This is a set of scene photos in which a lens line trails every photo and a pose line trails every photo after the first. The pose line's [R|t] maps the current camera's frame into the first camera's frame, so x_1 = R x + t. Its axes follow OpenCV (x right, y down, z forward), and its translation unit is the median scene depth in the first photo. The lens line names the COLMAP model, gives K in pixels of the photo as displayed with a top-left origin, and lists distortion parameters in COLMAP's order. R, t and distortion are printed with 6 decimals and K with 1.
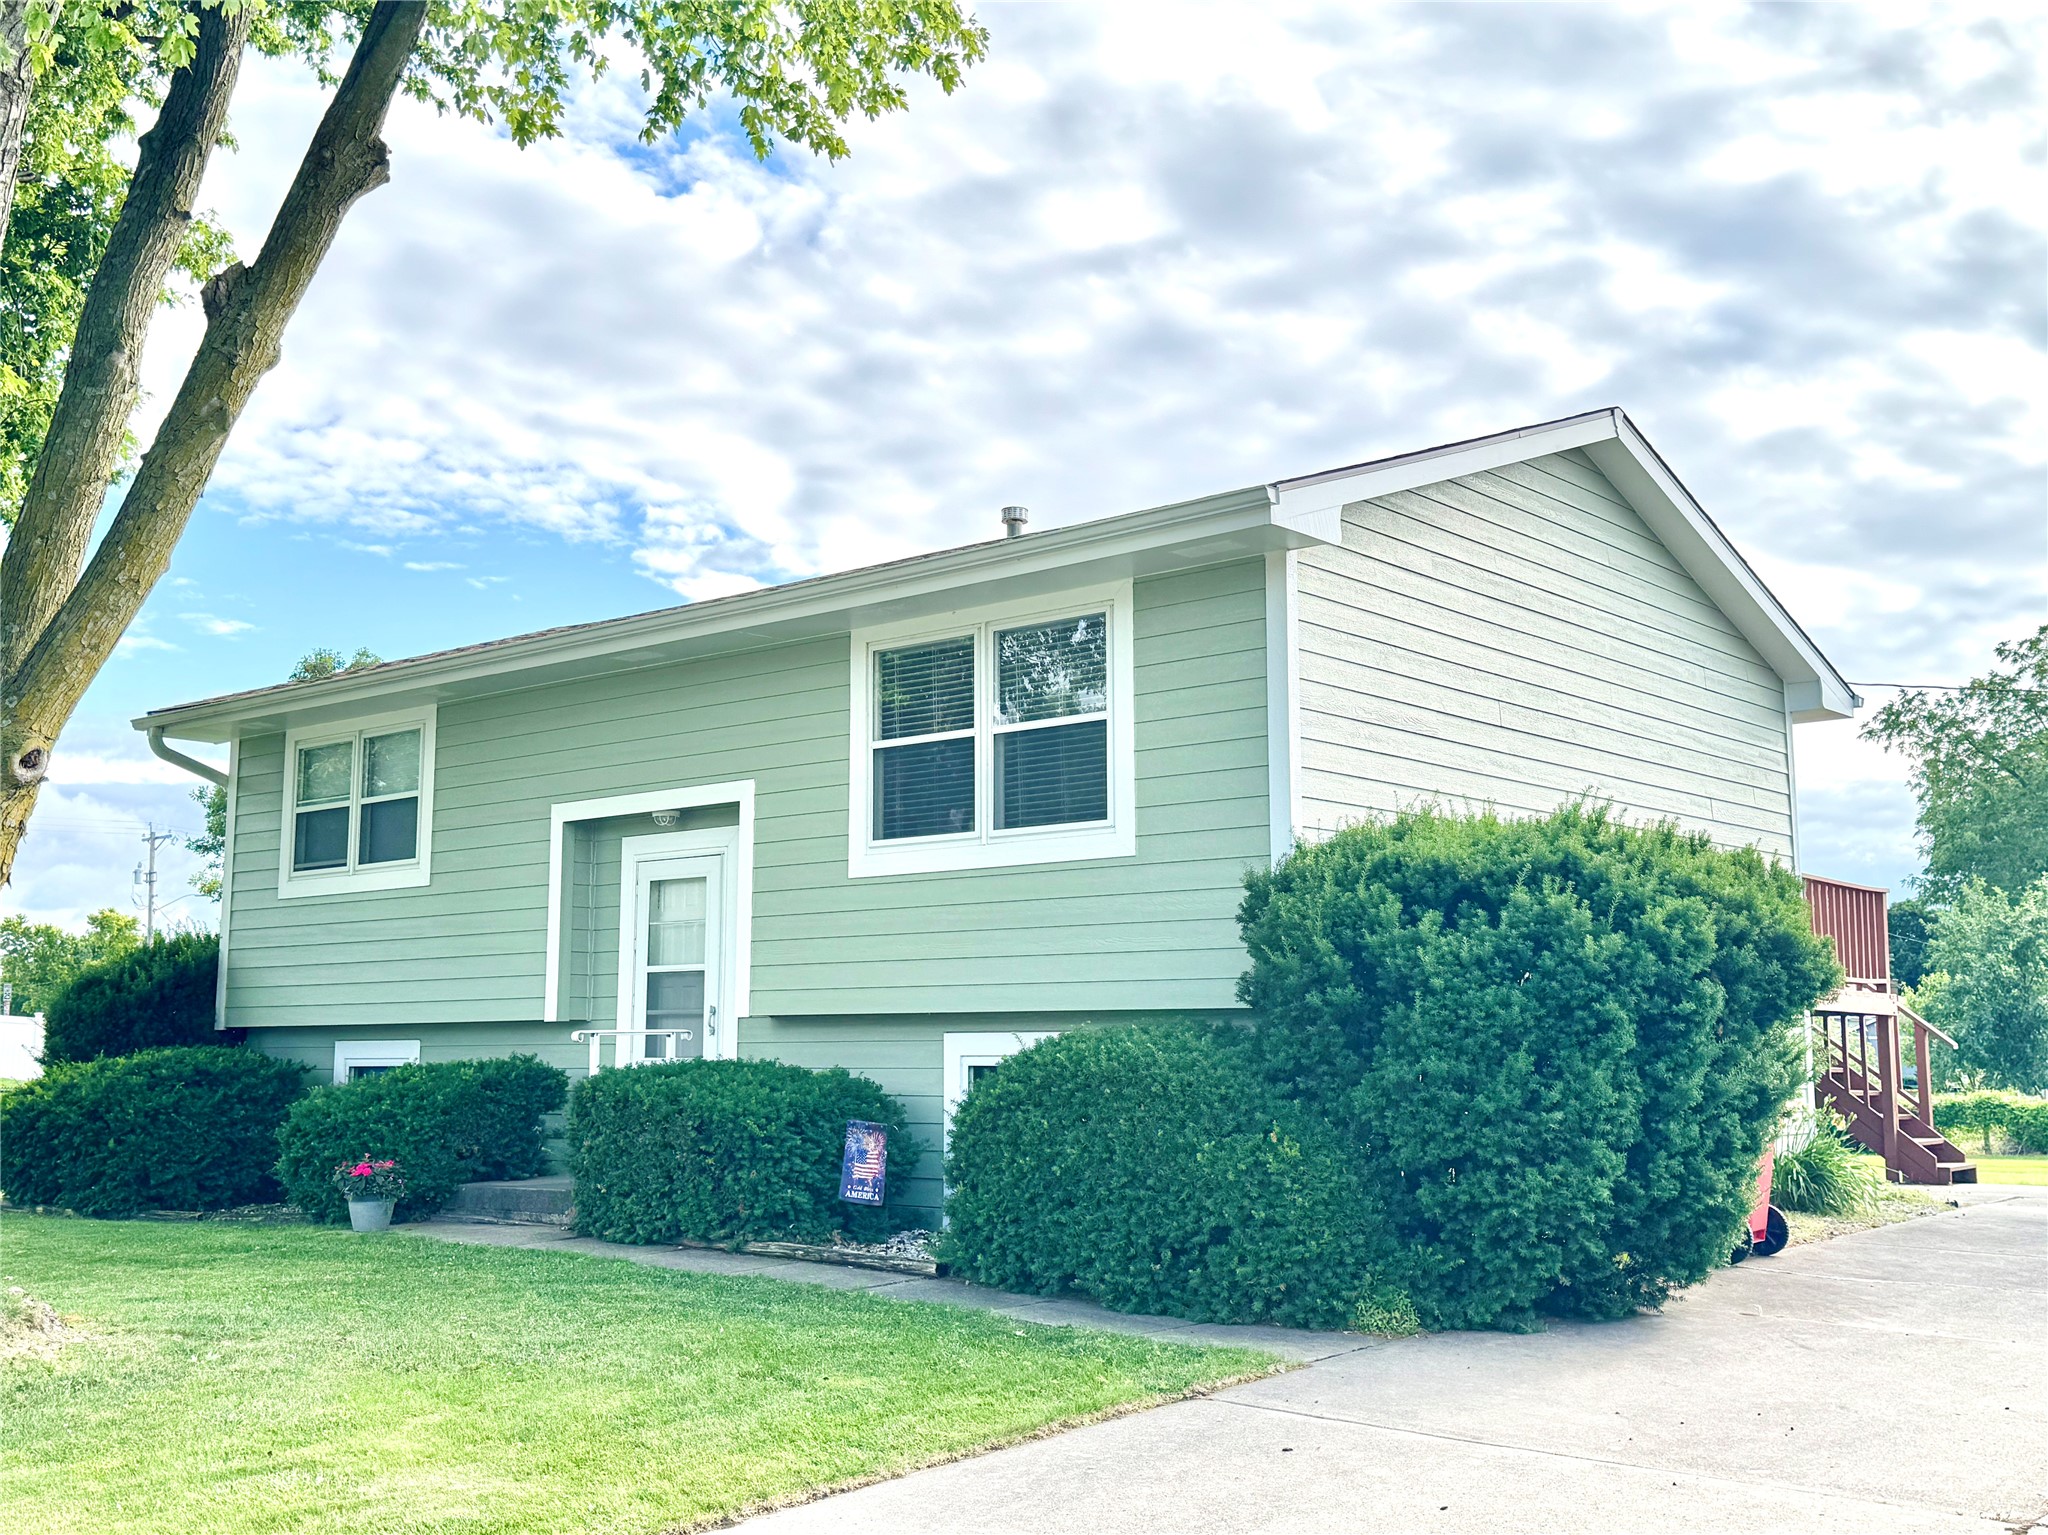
lens RADIAL K [[2033.0, 0, 1024.9], [0, 2033.0, 735.7], [0, 0, 1]] dist [0.004525, -0.003771]
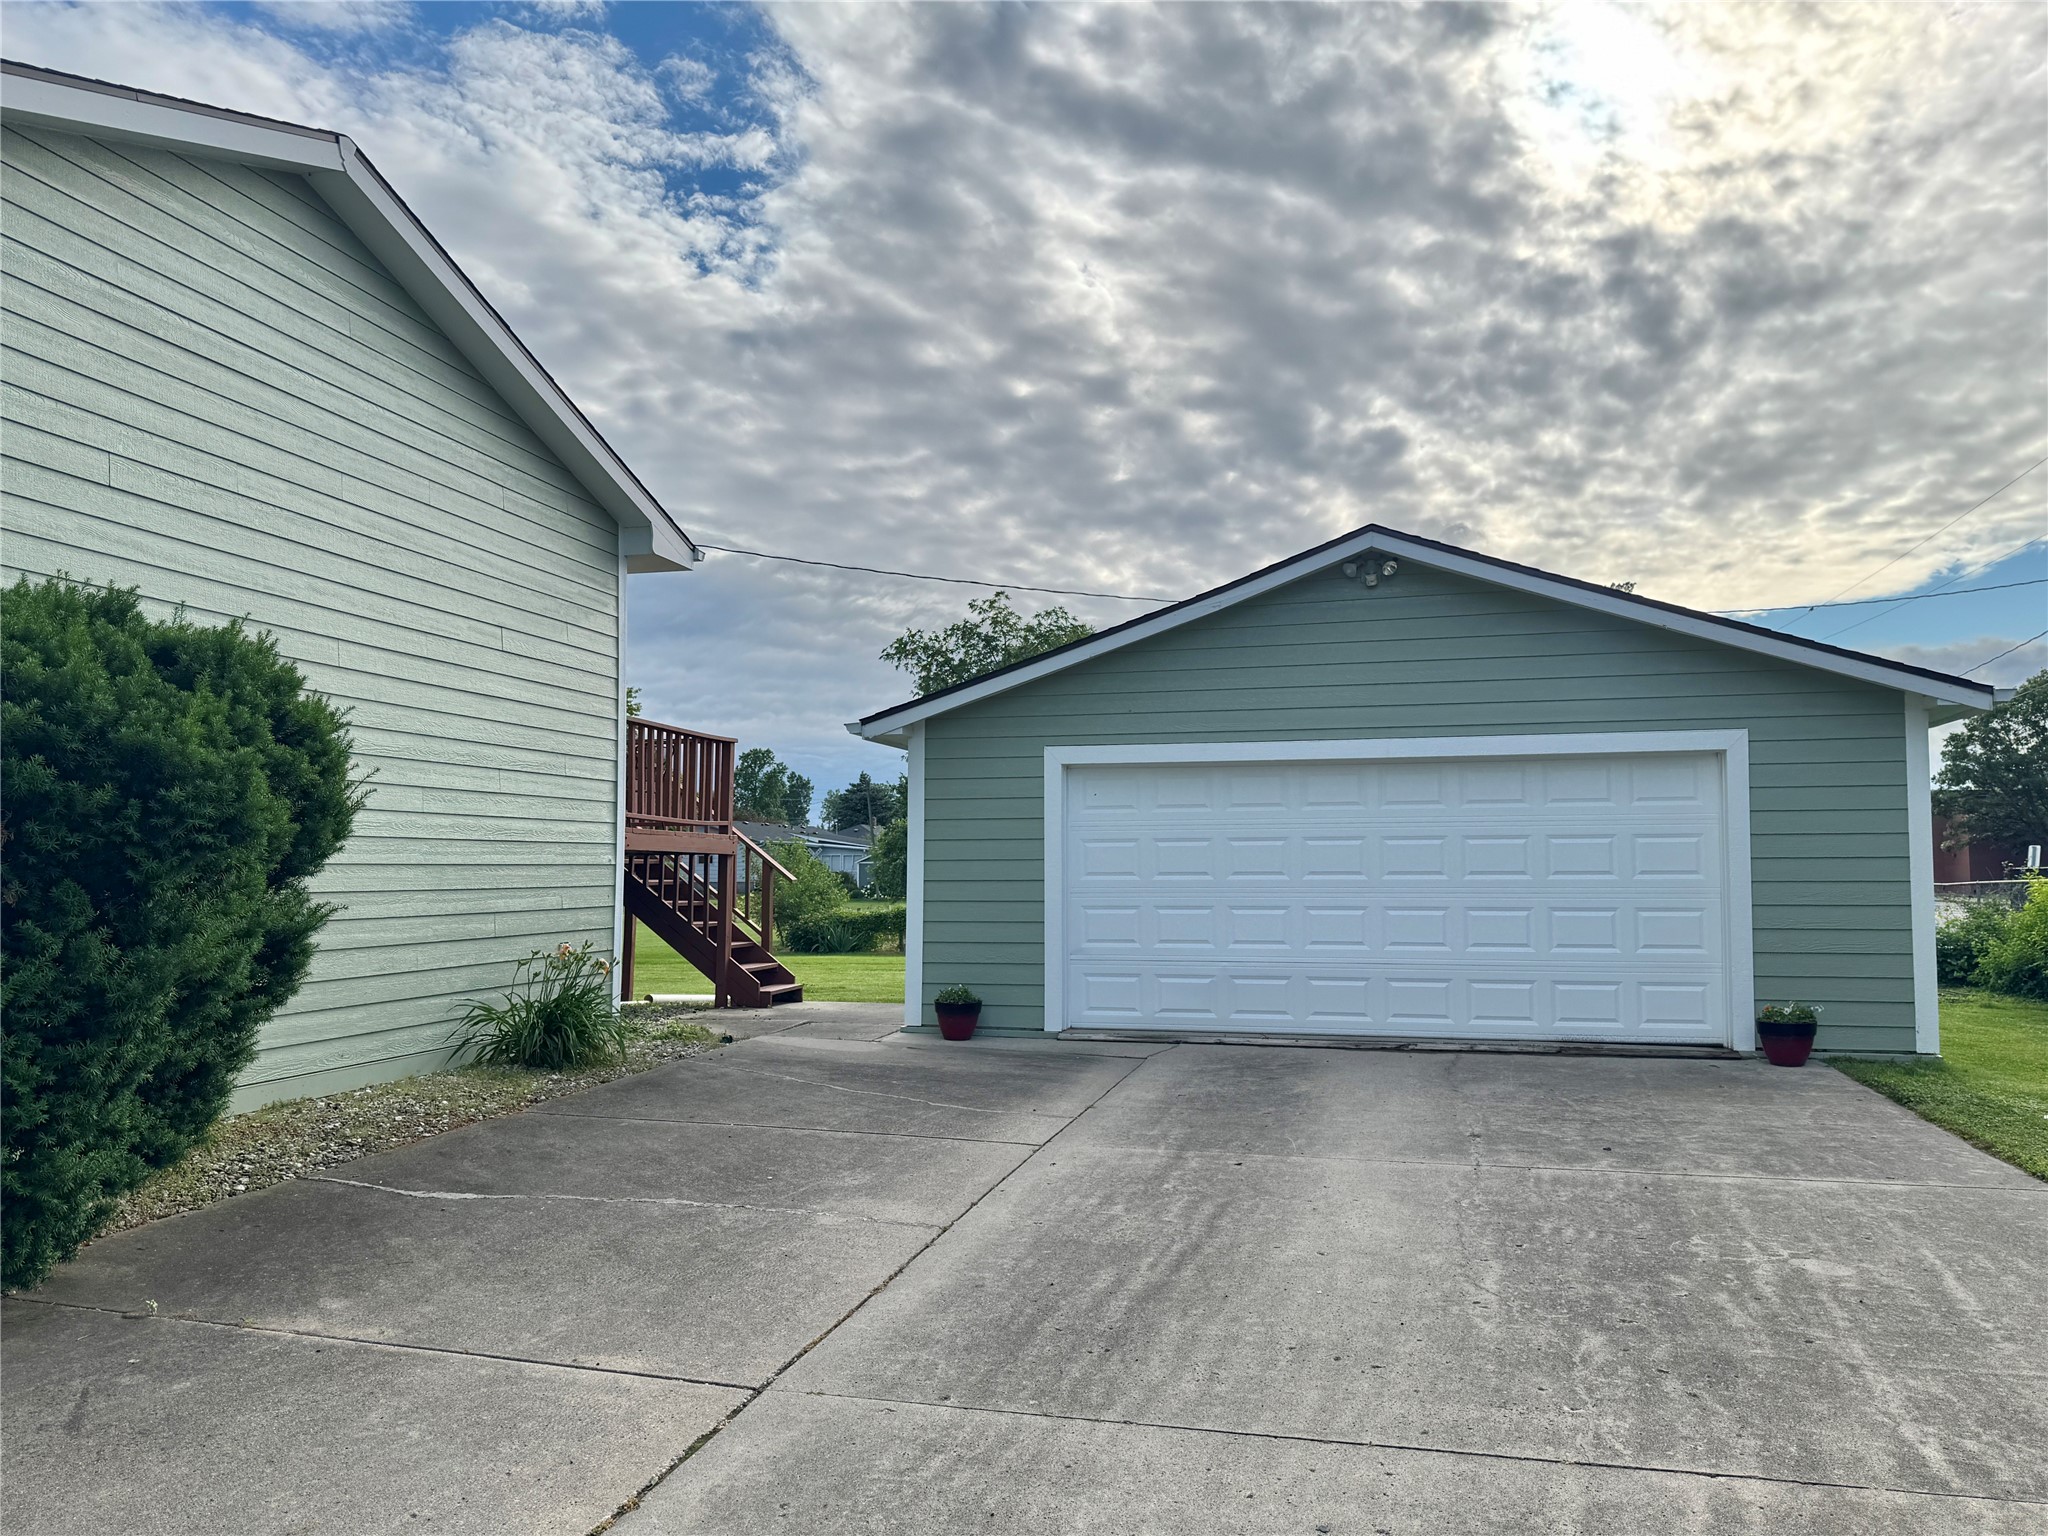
lens RADIAL K [[1325.0, 0, 1024.0], [0, 1325.0, 768.0], [0, 0, 1]] dist [0.035270, -0.002622]
pose [[0.895860, 0.033153, 0.443098, 0.249367], [-0.068096, 0.995676, 0.063180, 0.035384], [-0.439087, -0.086773, 0.894244, 0.297706]]
